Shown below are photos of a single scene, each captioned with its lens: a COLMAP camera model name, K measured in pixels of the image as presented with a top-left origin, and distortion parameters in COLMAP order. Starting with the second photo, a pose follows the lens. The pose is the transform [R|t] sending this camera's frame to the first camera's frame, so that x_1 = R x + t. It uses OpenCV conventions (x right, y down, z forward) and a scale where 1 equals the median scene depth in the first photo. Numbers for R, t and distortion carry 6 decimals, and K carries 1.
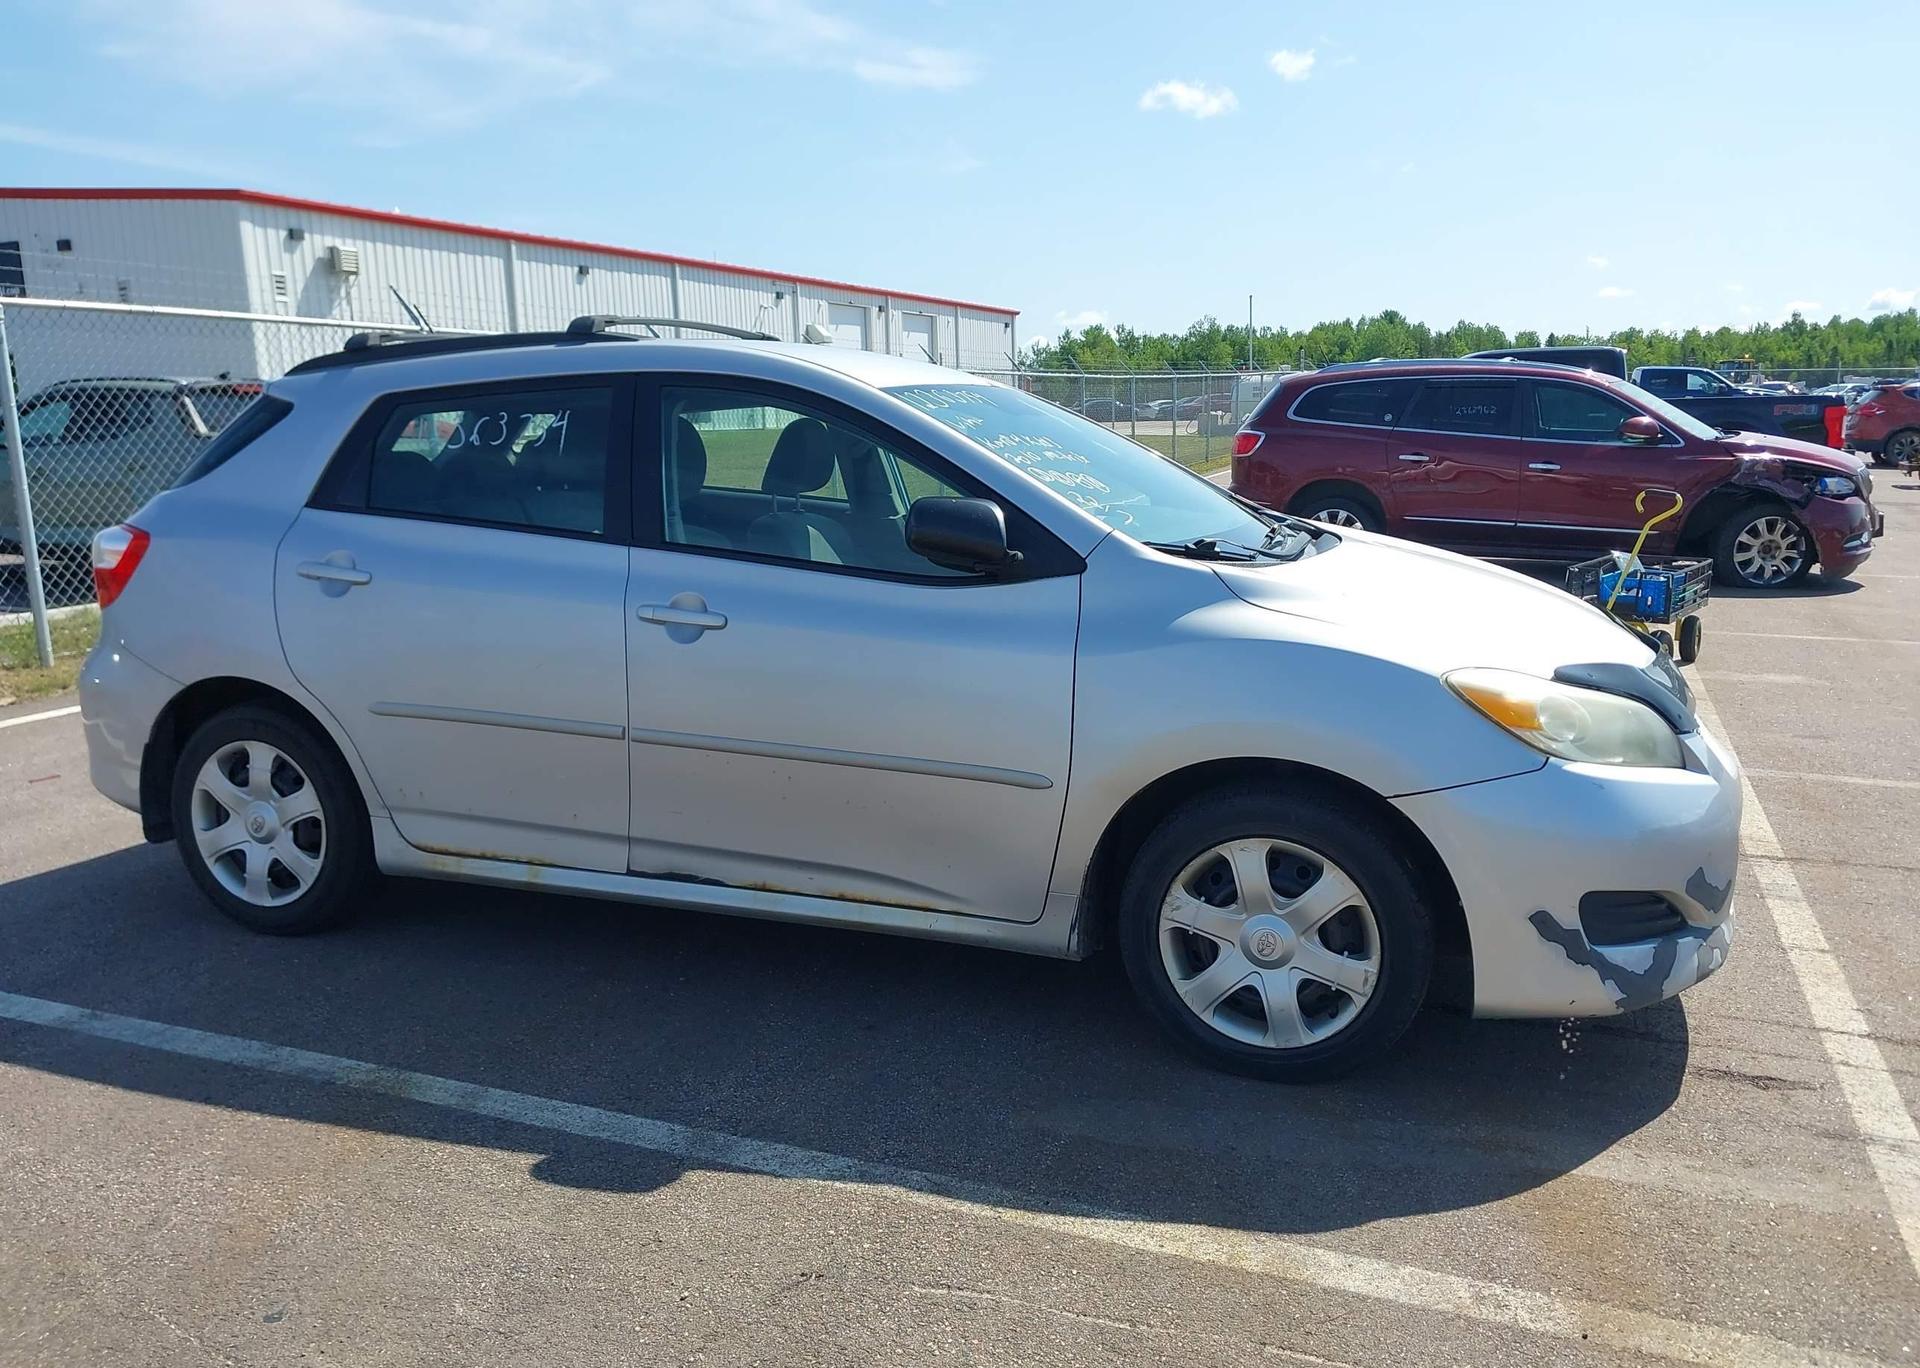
lens RADIAL K [[1506.3, 0, 967.4], [0, 1506.3, 679.9], [0, 0, 1]] dist [0.038951, -0.053212]
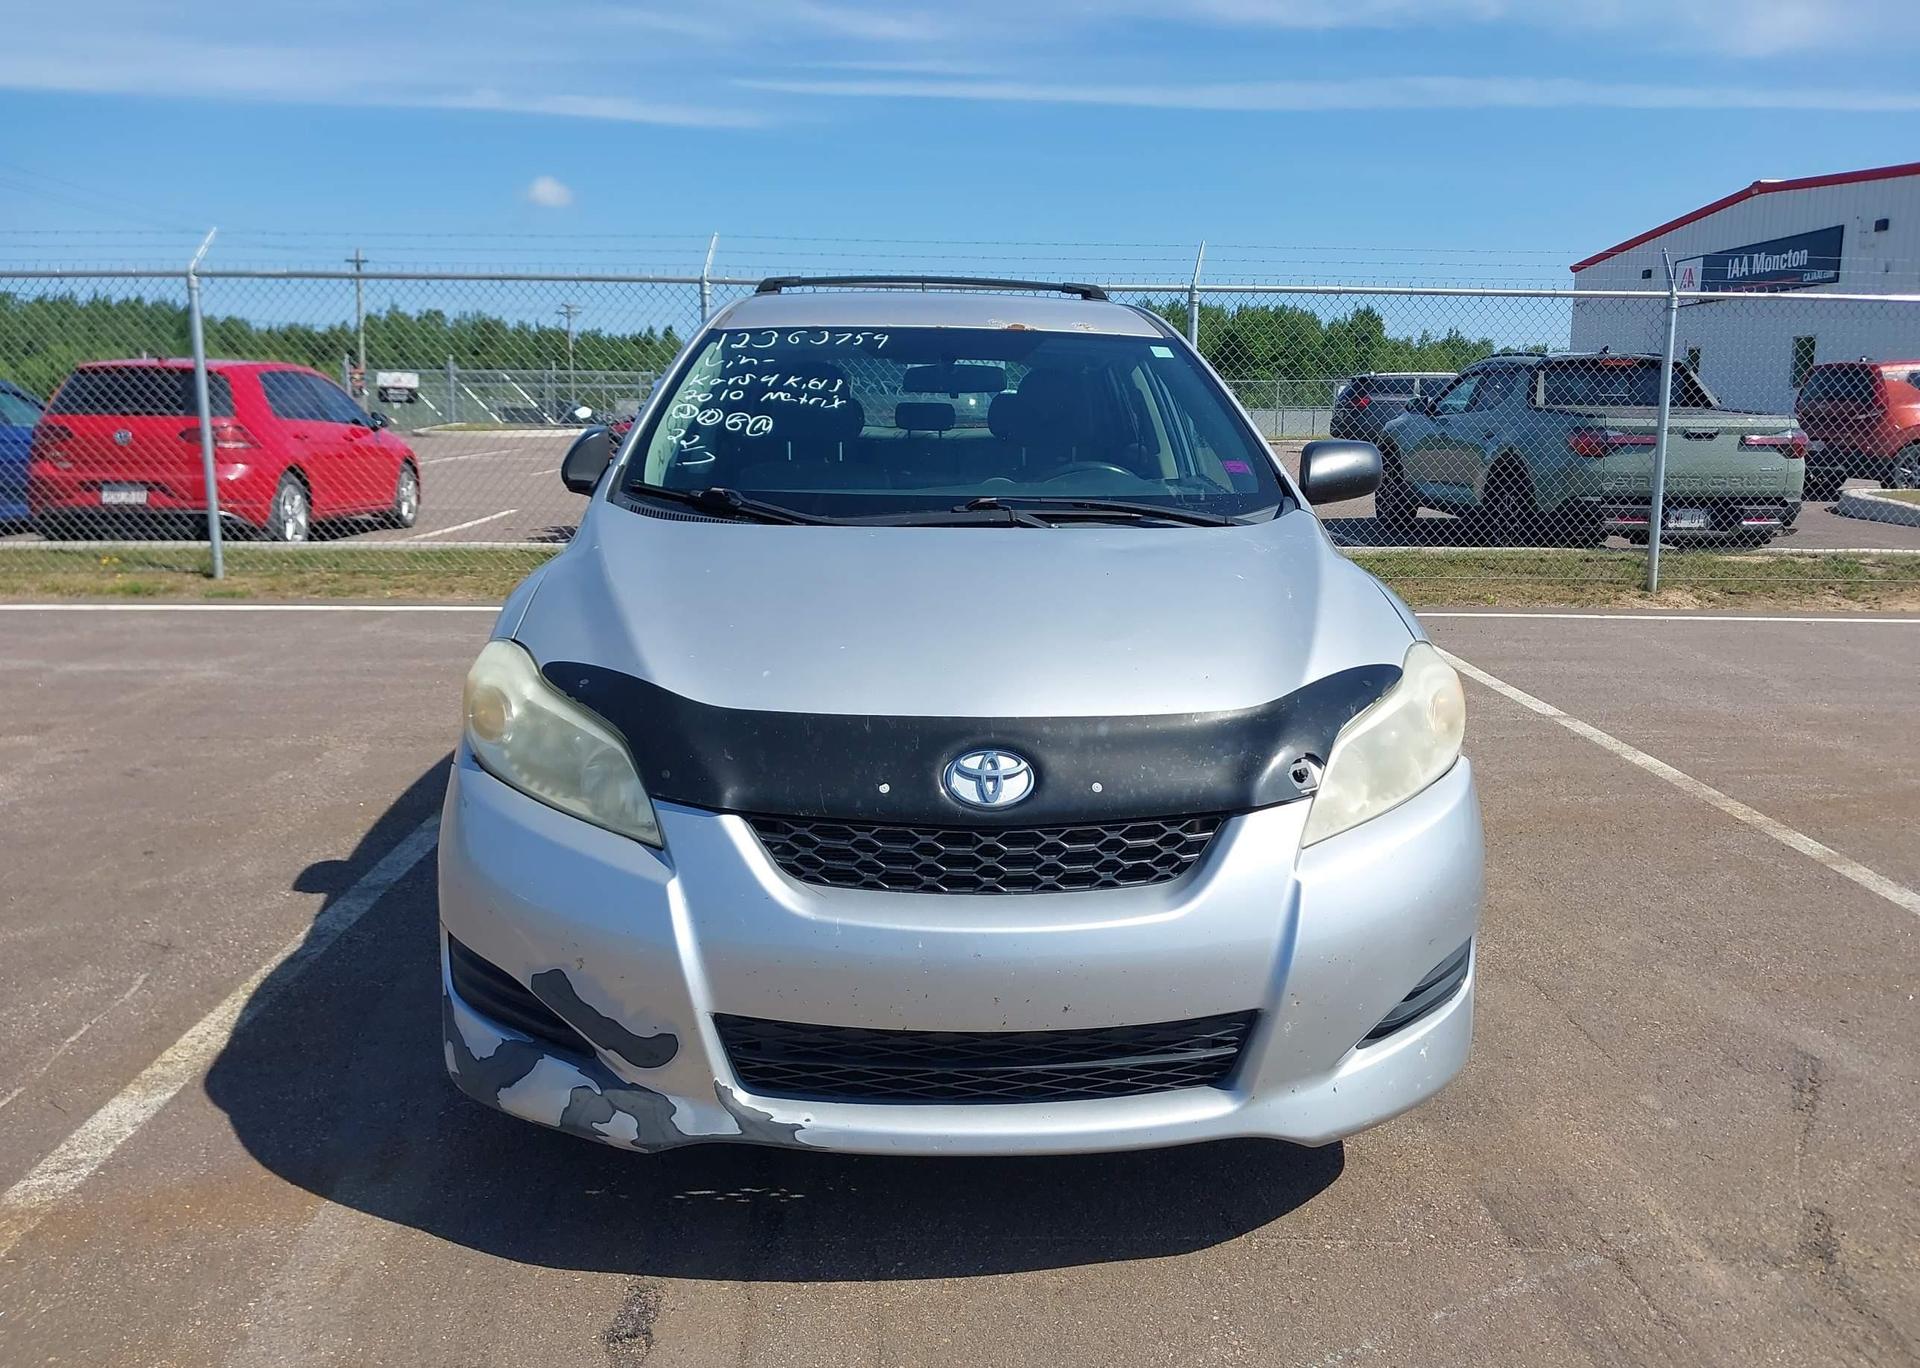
lens RADIAL K [[1506.3, 0, 977.5], [0, 1506.3, 683.6], [0, 0, 1]] dist [0.038951, -0.053212]
pose [[0.405119, 0.188779, -0.894562, 0.973344], [-0.178808, 0.975915, 0.124970, -0.114434], [0.896608, 0.109327, 0.429117, 0.694192]]
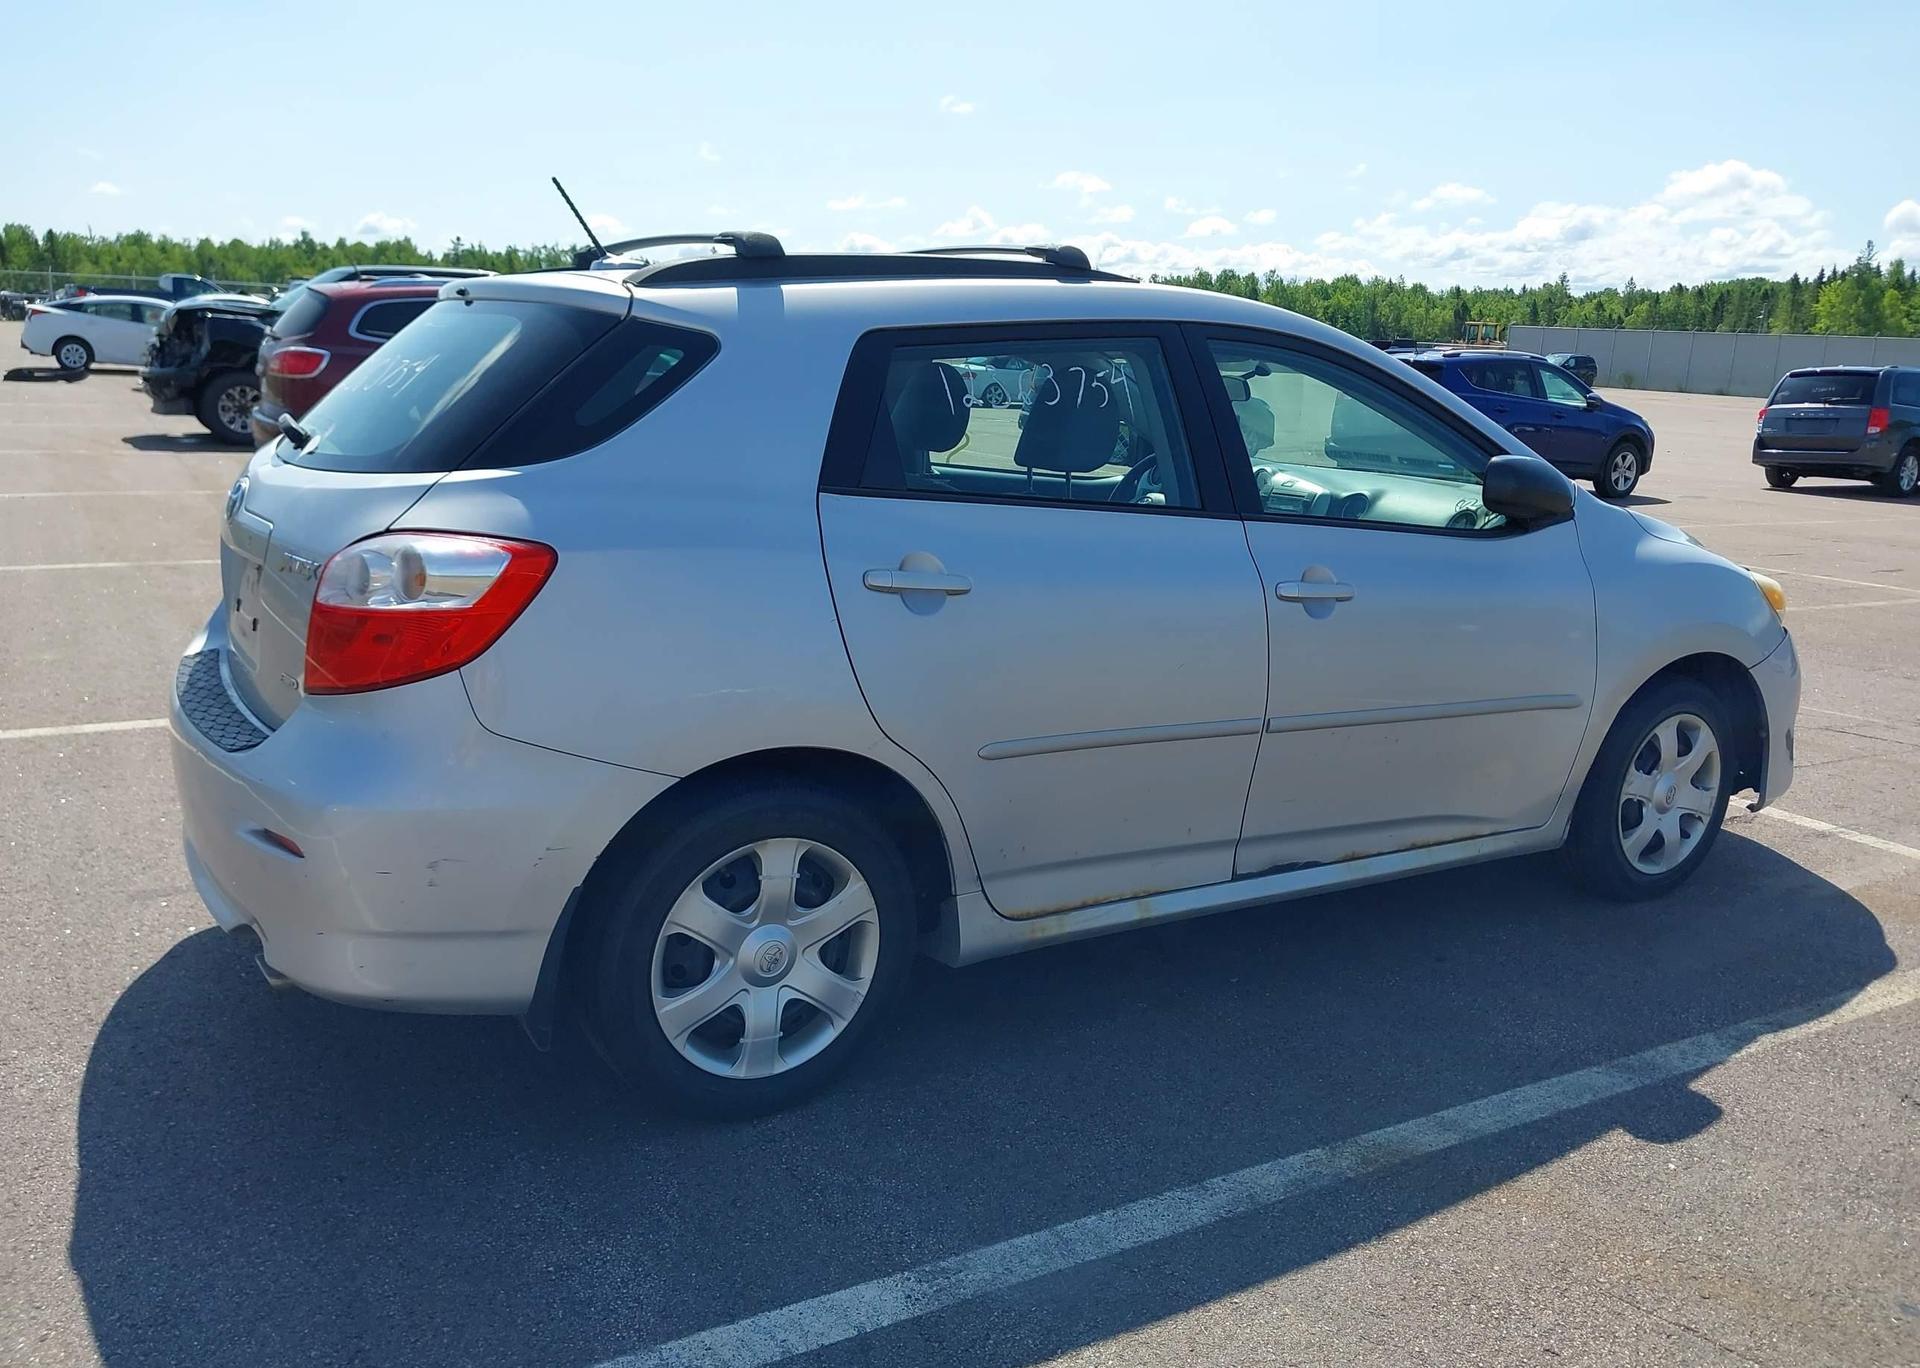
lens RADIAL K [[1506.3, 0, 974.0], [0, 1506.3, 679.5], [0, 0, 1]] dist [0.038951, -0.053212]
pose [[0.615147, -0.135744, 0.776639, -0.994895], [0.092566, 0.990689, 0.099839, -0.095347], [-0.782959, 0.010474, 0.621985, 0.544818]]
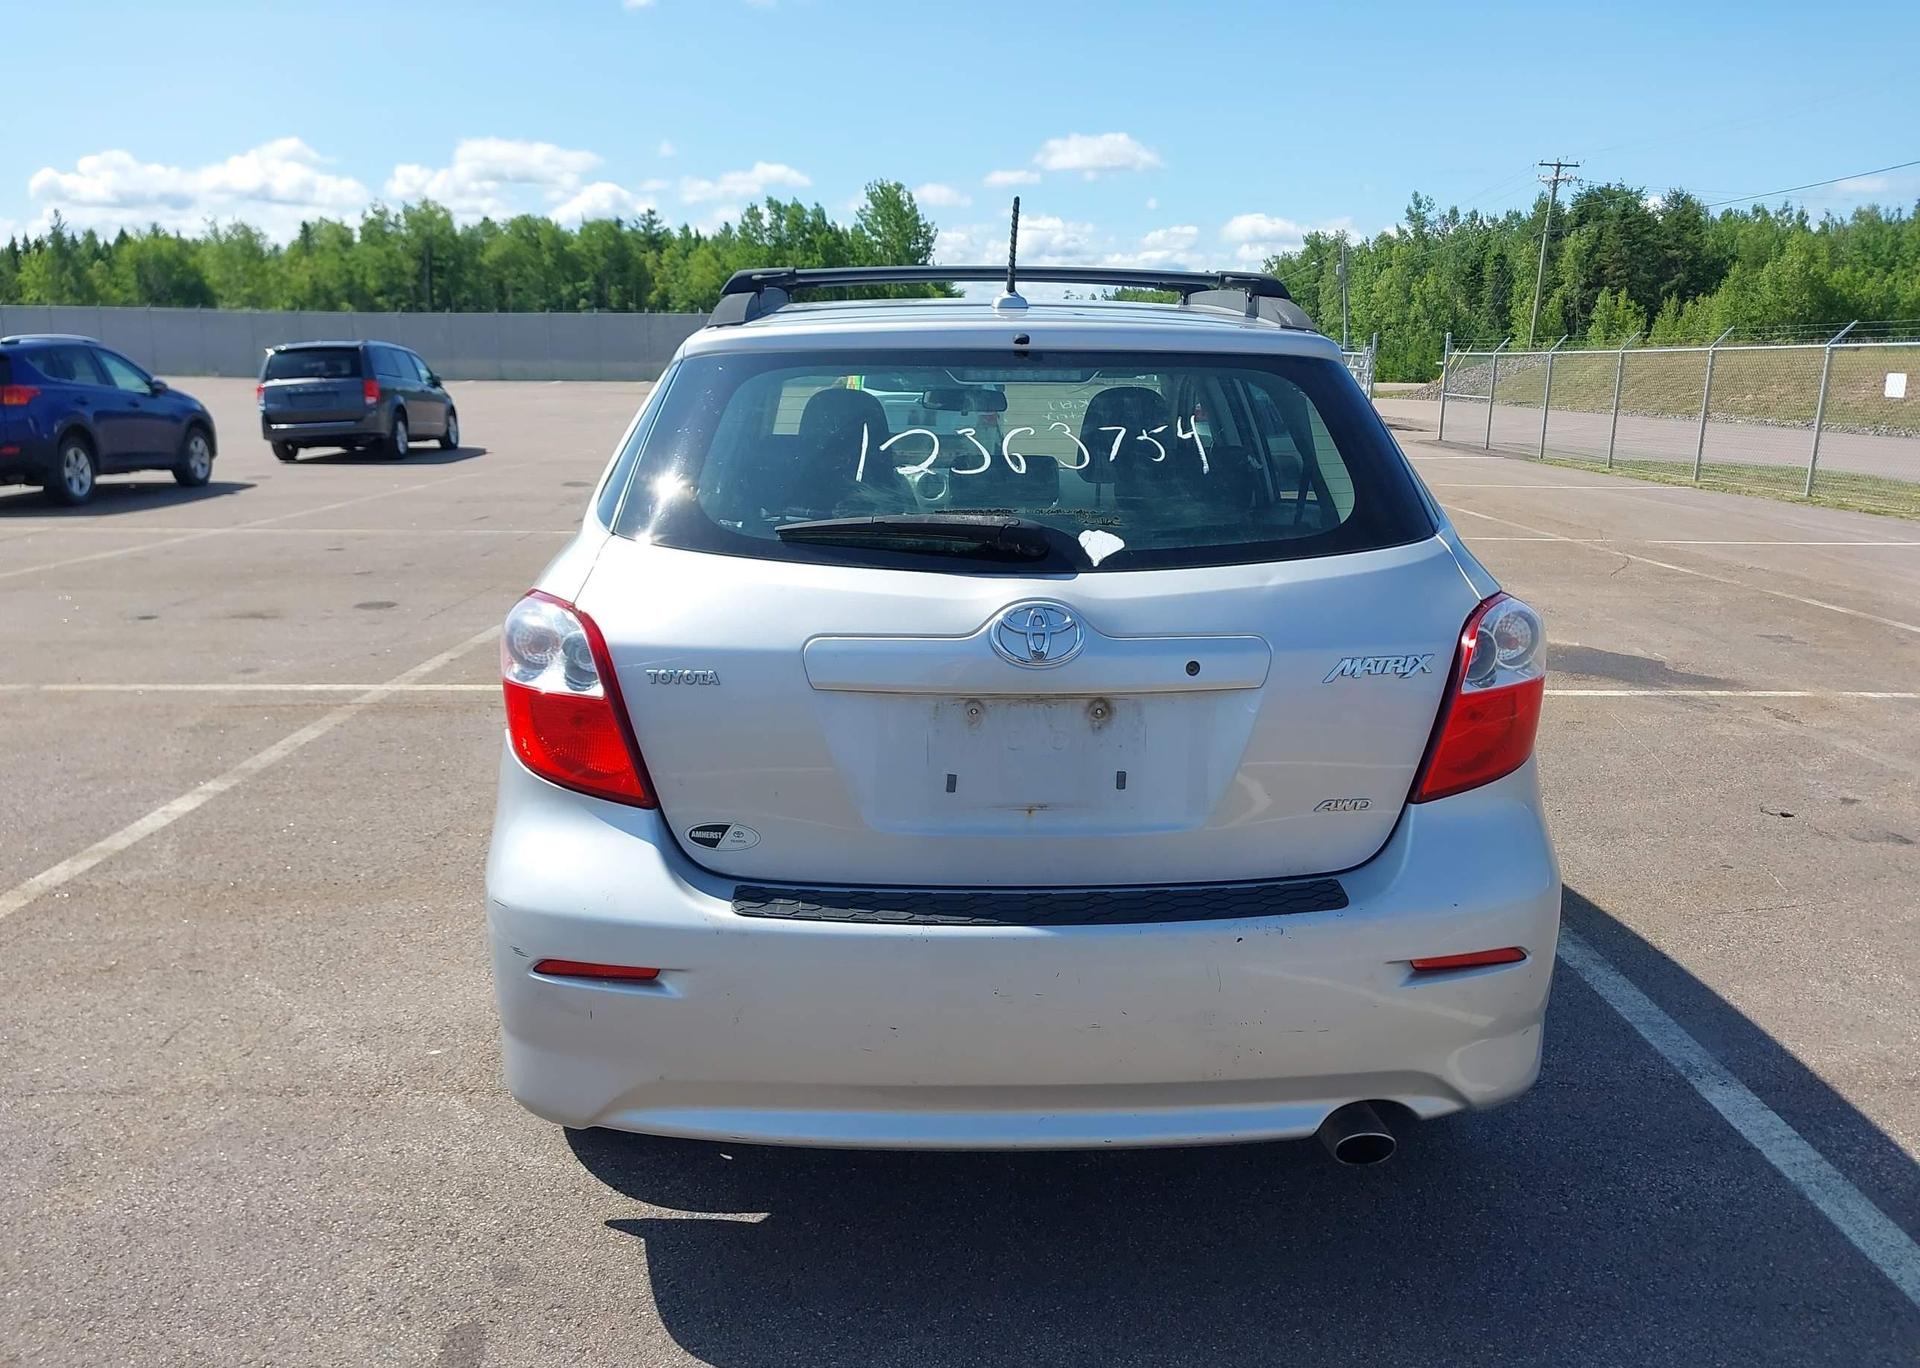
lens RADIAL K [[1506.3, 0, 973.8], [0, 1506.3, 678.9], [0, 0, 1]] dist [0.038951, -0.053212]
pose [[-0.383586, -0.183819, 0.905026, -1.119754], [0.157705, 0.952557, 0.260314, -0.279029], [-0.909940, 0.242580, -0.336398, 1.546989]]
